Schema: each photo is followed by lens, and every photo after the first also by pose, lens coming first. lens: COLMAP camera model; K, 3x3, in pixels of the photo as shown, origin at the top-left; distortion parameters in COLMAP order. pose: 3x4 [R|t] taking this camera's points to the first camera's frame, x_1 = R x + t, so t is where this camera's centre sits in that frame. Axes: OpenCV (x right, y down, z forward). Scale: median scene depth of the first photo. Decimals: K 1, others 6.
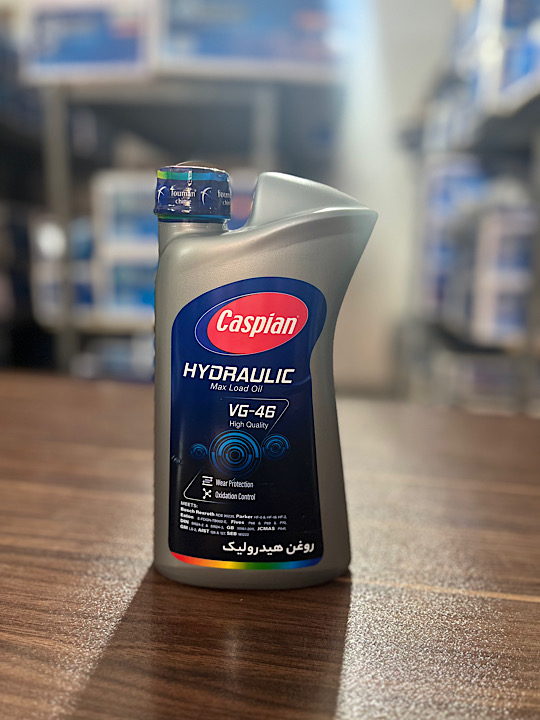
lens RADIAL K [[557.7, 0, 270.2], [0, 557.7, 360.0], [0, 0, 1]] dist [0.058439, -0.111136]
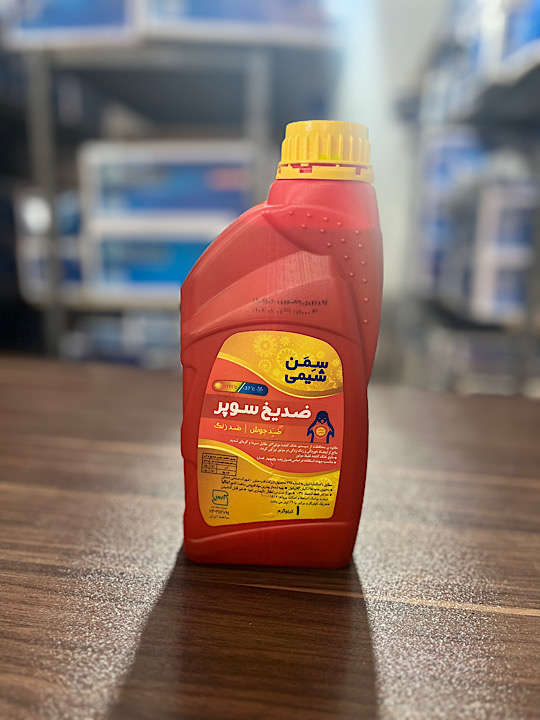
lens RADIAL K [[557.7, 0, 270.2], [0, 557.7, 360.0], [0, 0, 1]] dist [0.058439, -0.111136]
pose [[0.999874, -0.002686, 0.015614, -0.028273], [0.002024, 0.999105, 0.042244, -0.019199], [-0.015714, -0.042207, 0.998985, 0.120174]]
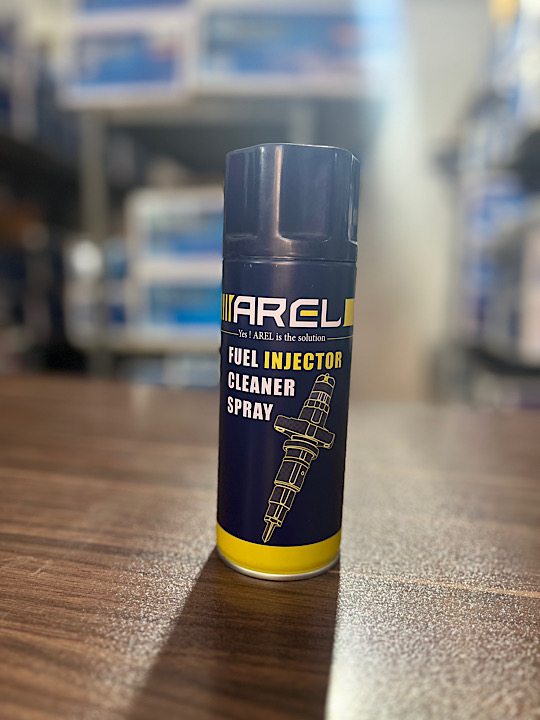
lens RADIAL K [[560.0, 0, 268.1], [0, 560.0, 360.8], [0, 0, 1]] dist [0.040414, -0.080212]
pose [[0.998514, 0.002330, -0.054441, -0.064562], [-0.005337, 0.998464, -0.055149, 0.105846], [0.054229, 0.055358, 0.996993, 0.144365]]
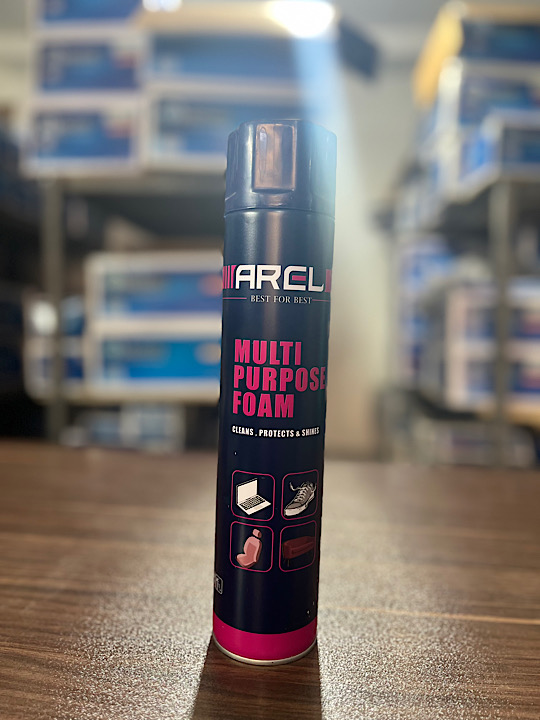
lens RADIAL K [[557.7, 0, 270.2], [0, 557.7, 360.0], [0, 0, 1]] dist [0.058439, -0.111136]
pose [[0.999575, -0.014141, 0.025472, 0.024560], [0.017238, 0.991912, -0.125754, 0.023811], [-0.023488, 0.126140, 0.991734, -0.218628]]
